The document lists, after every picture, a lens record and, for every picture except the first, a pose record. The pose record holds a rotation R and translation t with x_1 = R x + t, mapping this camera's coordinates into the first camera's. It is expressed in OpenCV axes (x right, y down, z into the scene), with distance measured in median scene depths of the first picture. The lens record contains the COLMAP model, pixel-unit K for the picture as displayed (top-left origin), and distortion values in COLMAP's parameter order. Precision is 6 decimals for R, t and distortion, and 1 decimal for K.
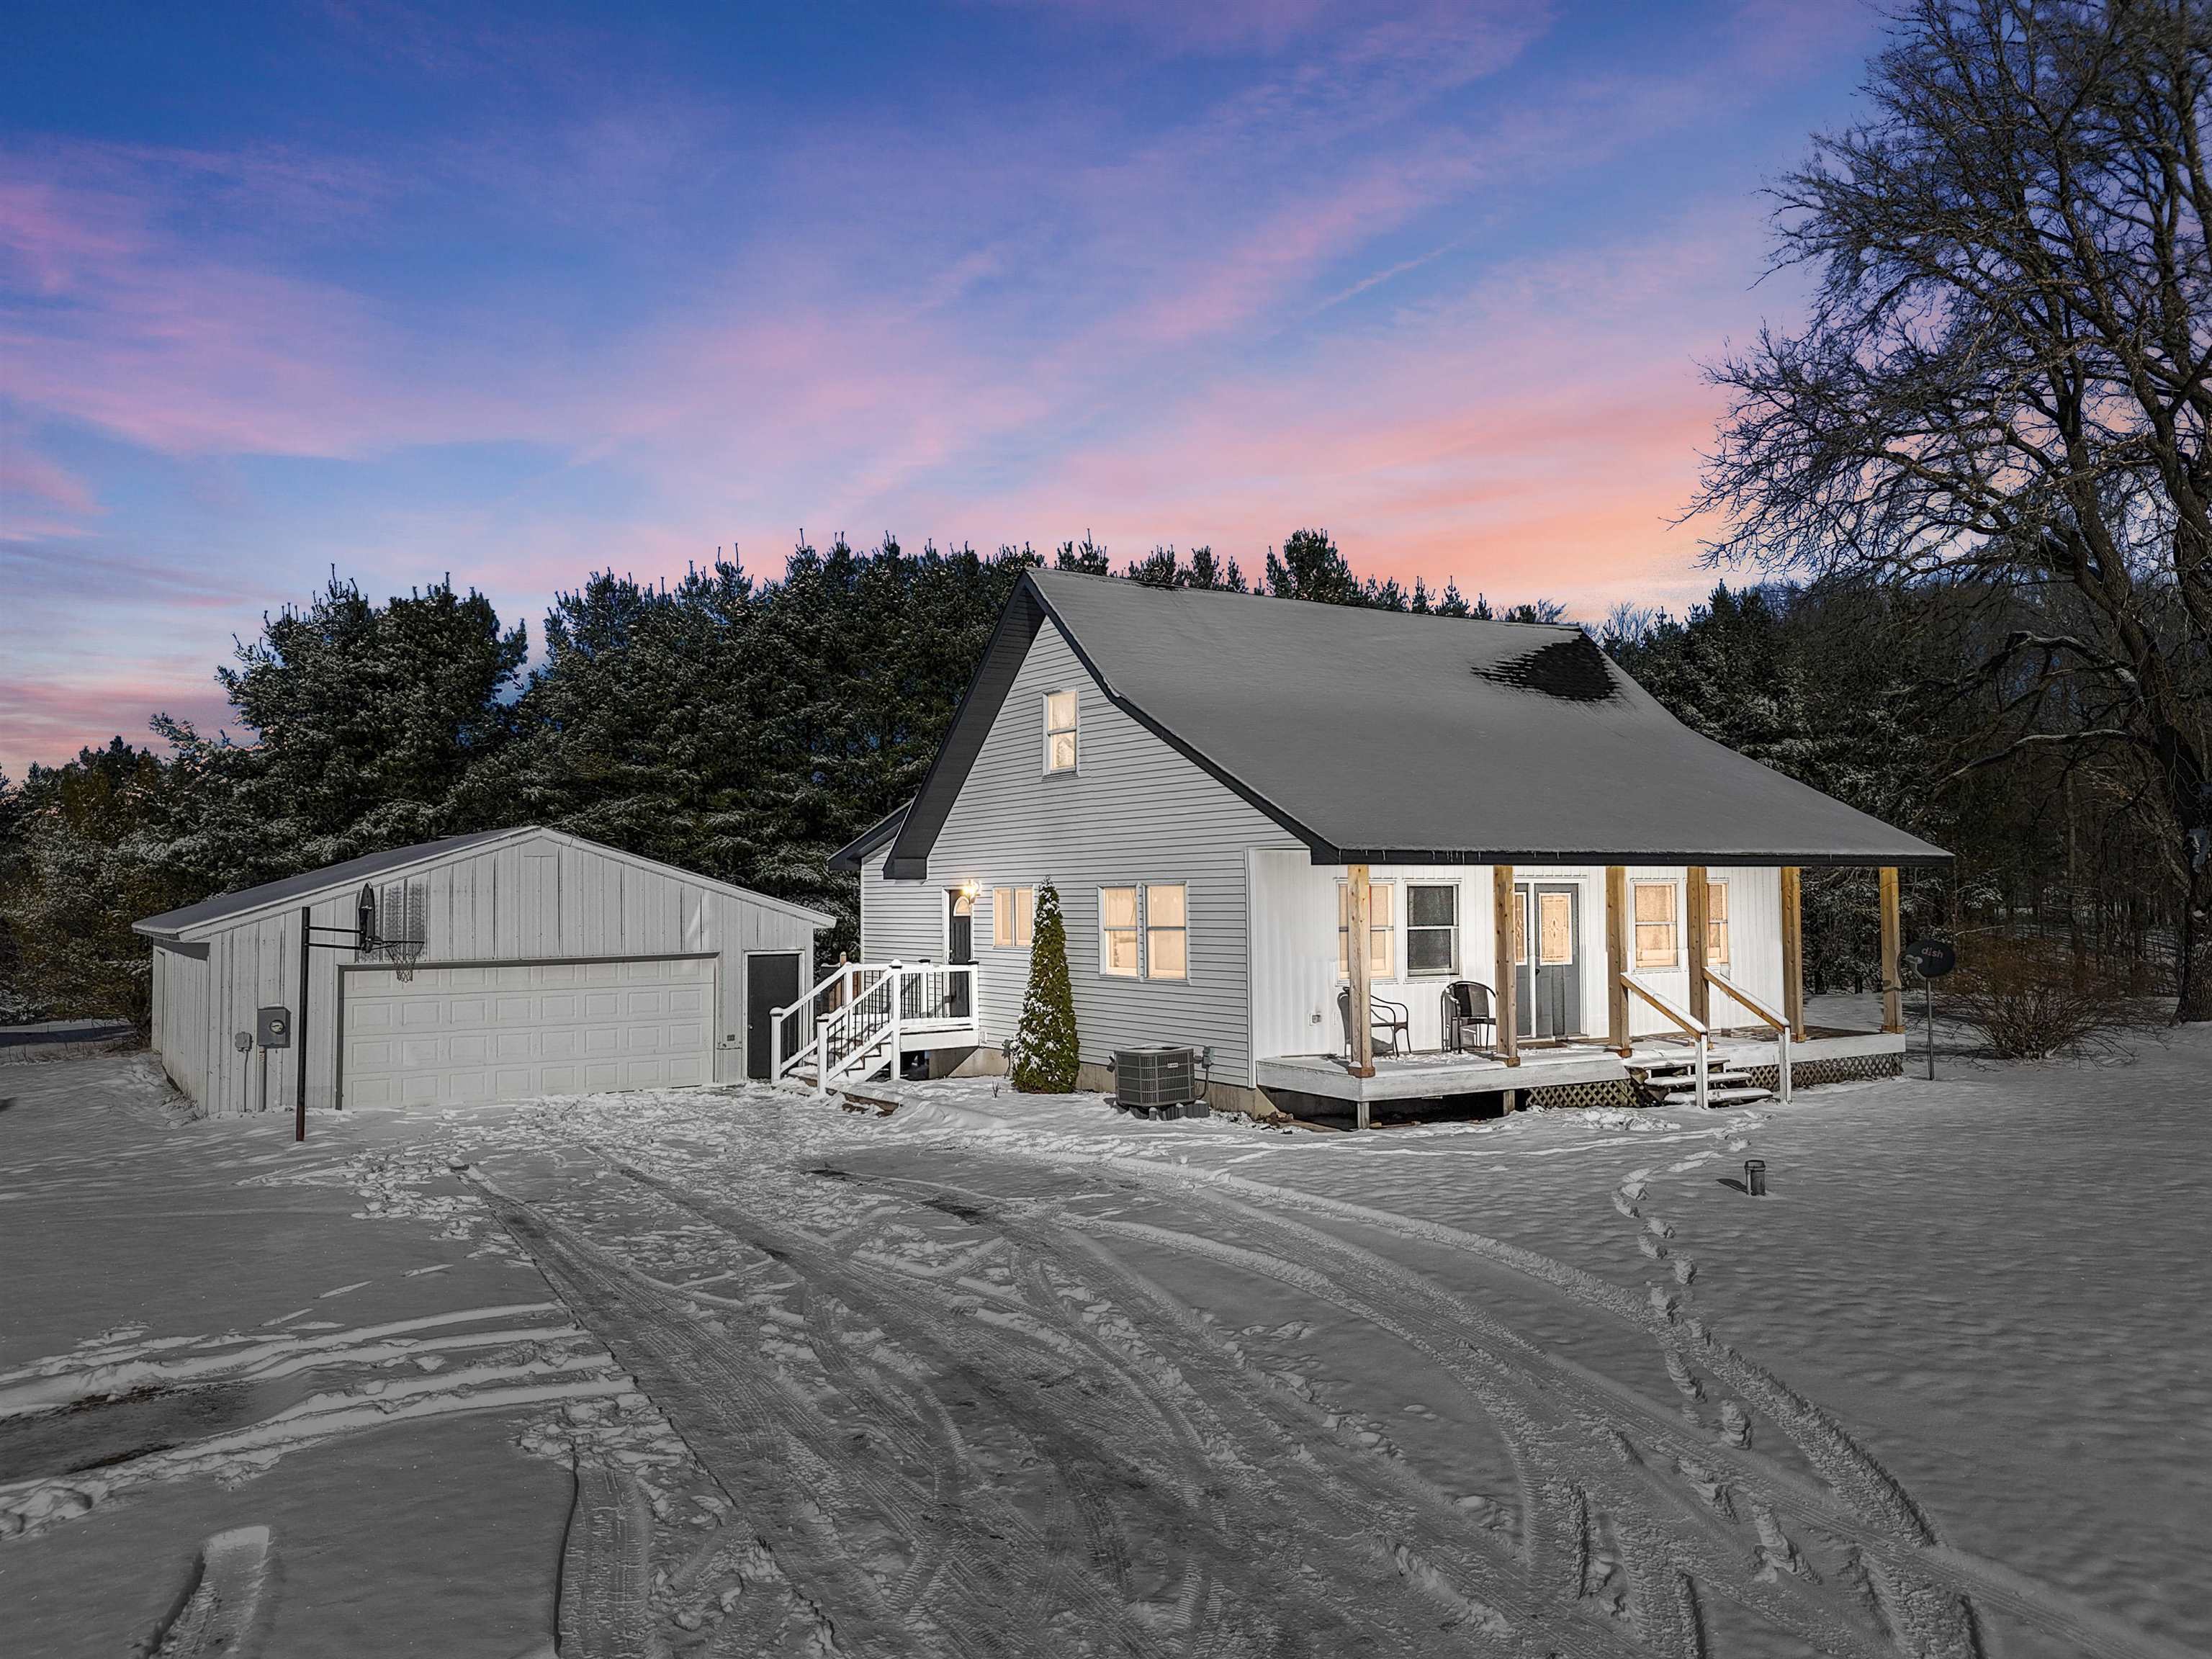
lens RADIAL K [[1616.3, 0, 1105.8], [0, 1616.3, 831.3], [0, 0, 1]] dist [0.055856, -0.006154]
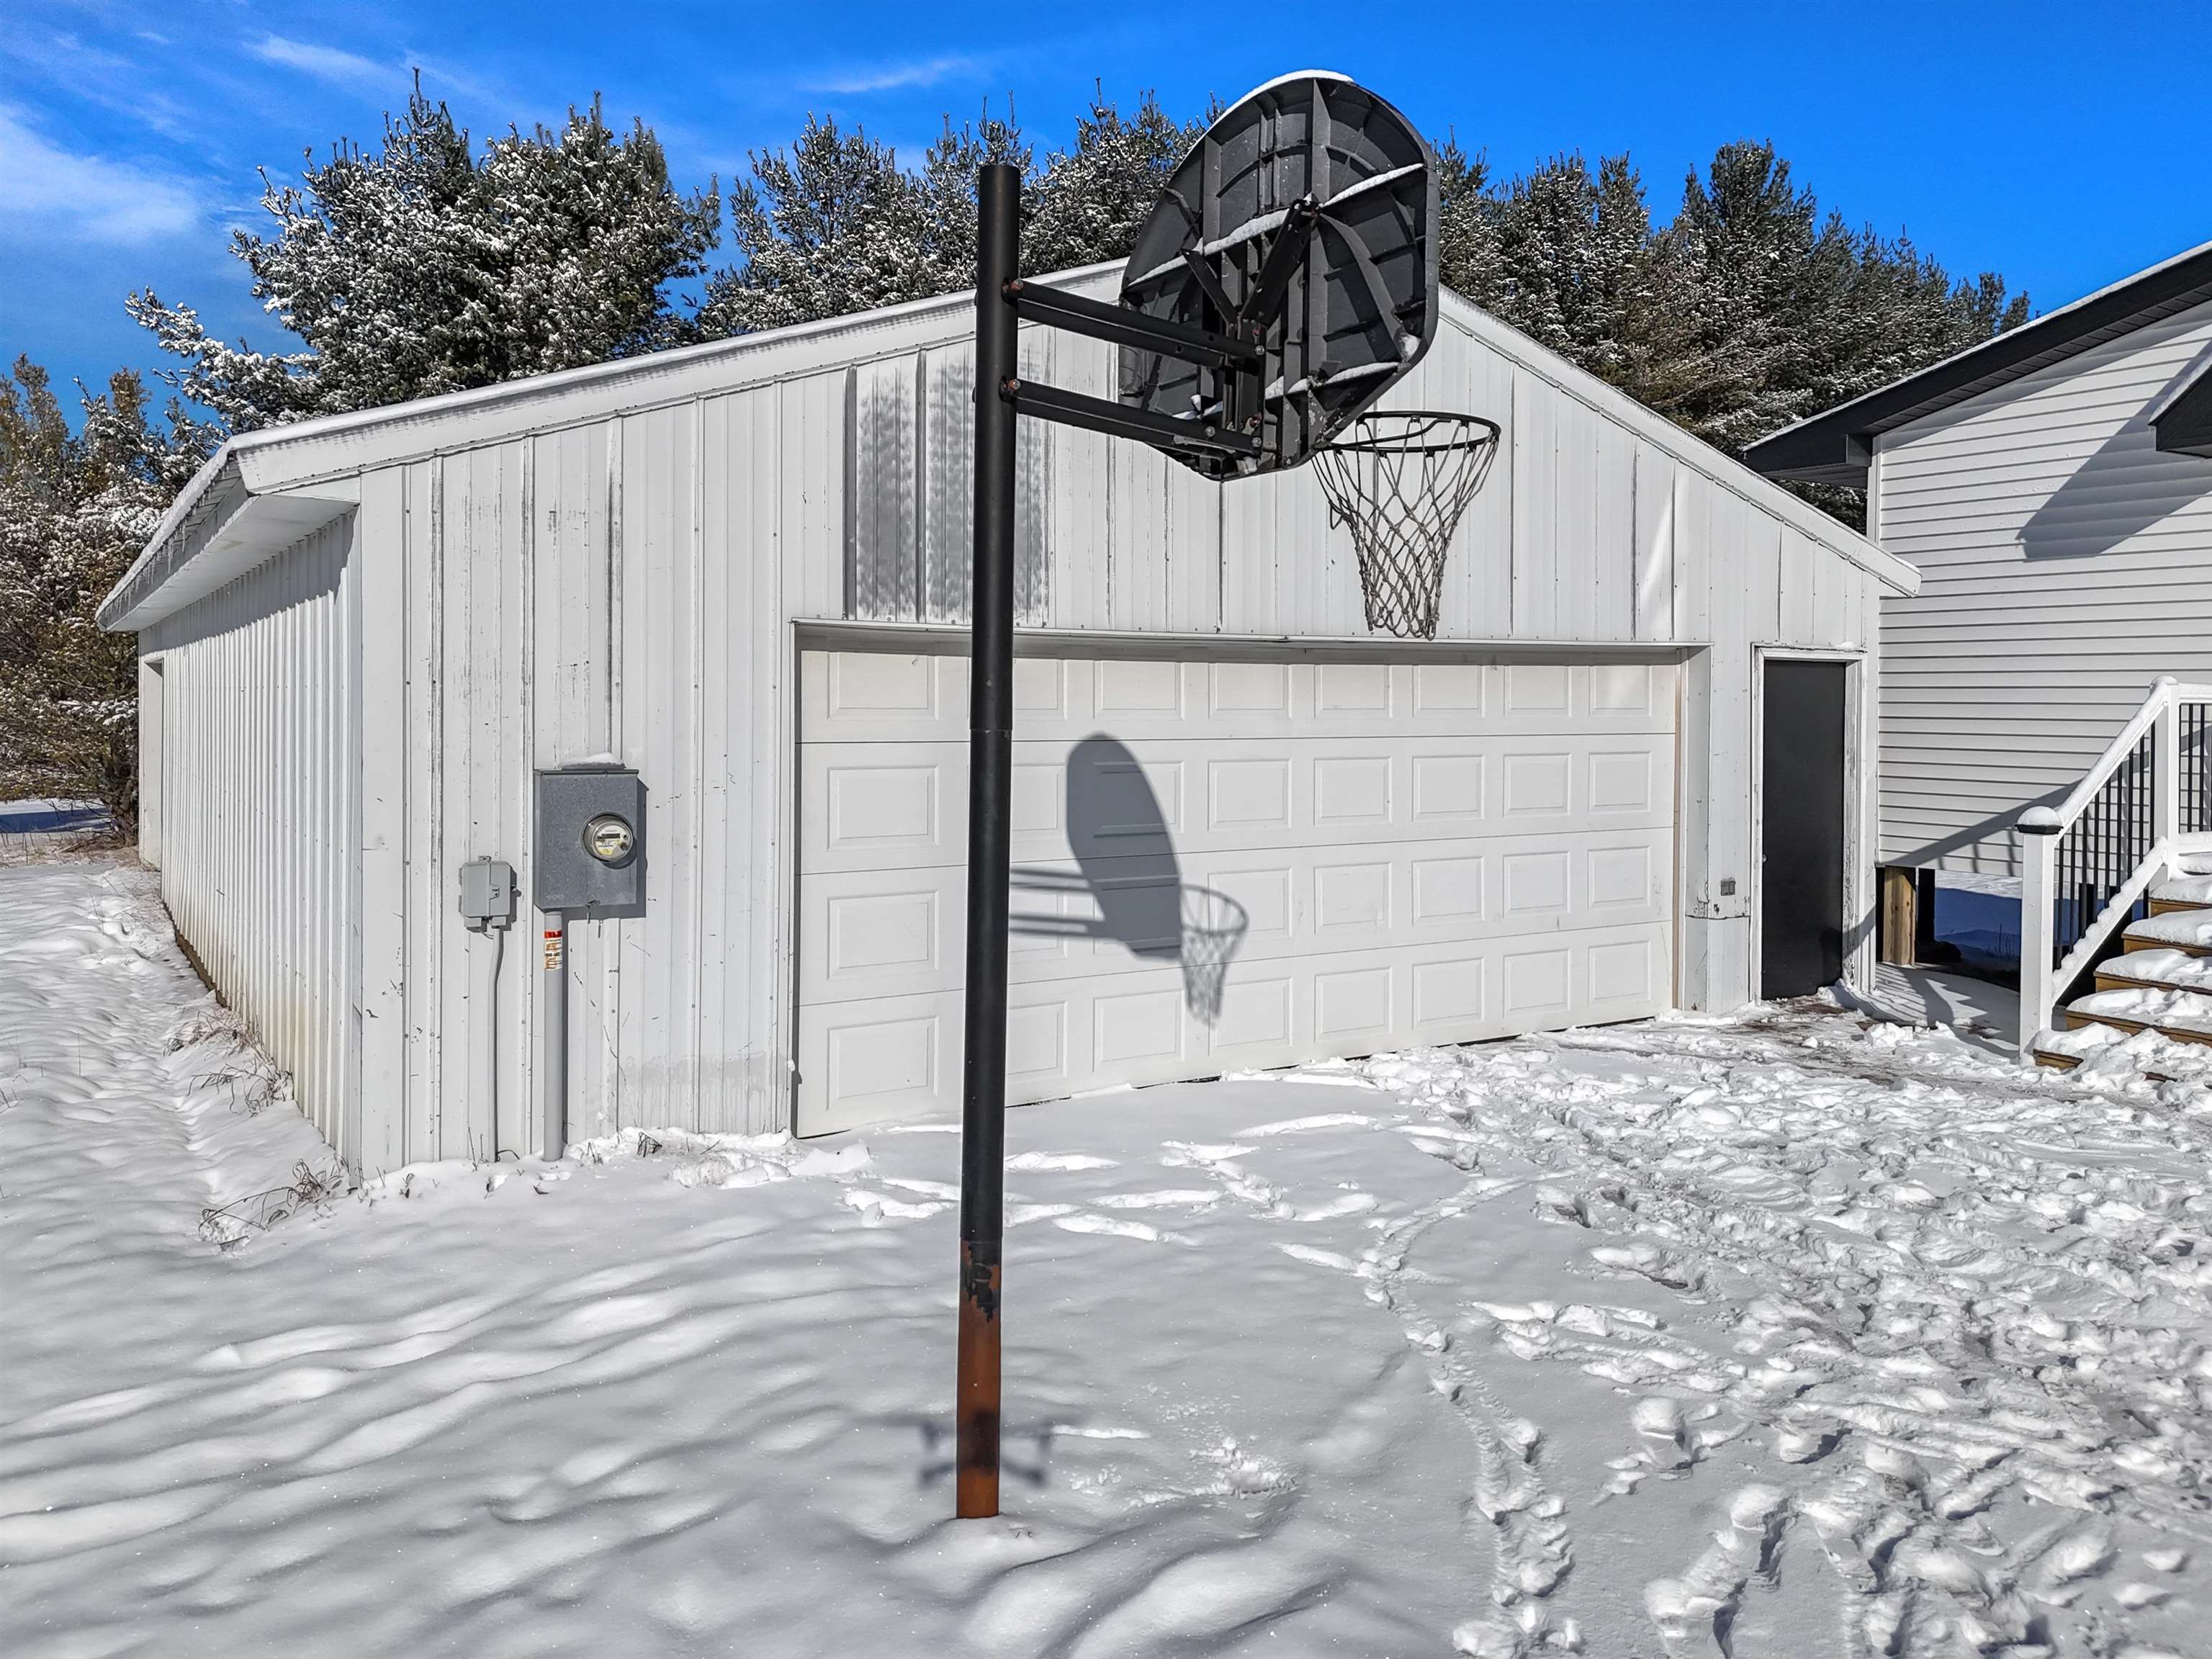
lens RADIAL K [[1616.3, 0, 1081.4], [0, 1616.3, 717.5], [0, 0, 1]] dist [0.055856, -0.006154]
pose [[0.999841, 0.017336, -0.004121, -0.239498], [-0.017091, 0.998421, 0.053517, 0.047127], [0.005042, -0.053438, 0.998558, 0.413963]]
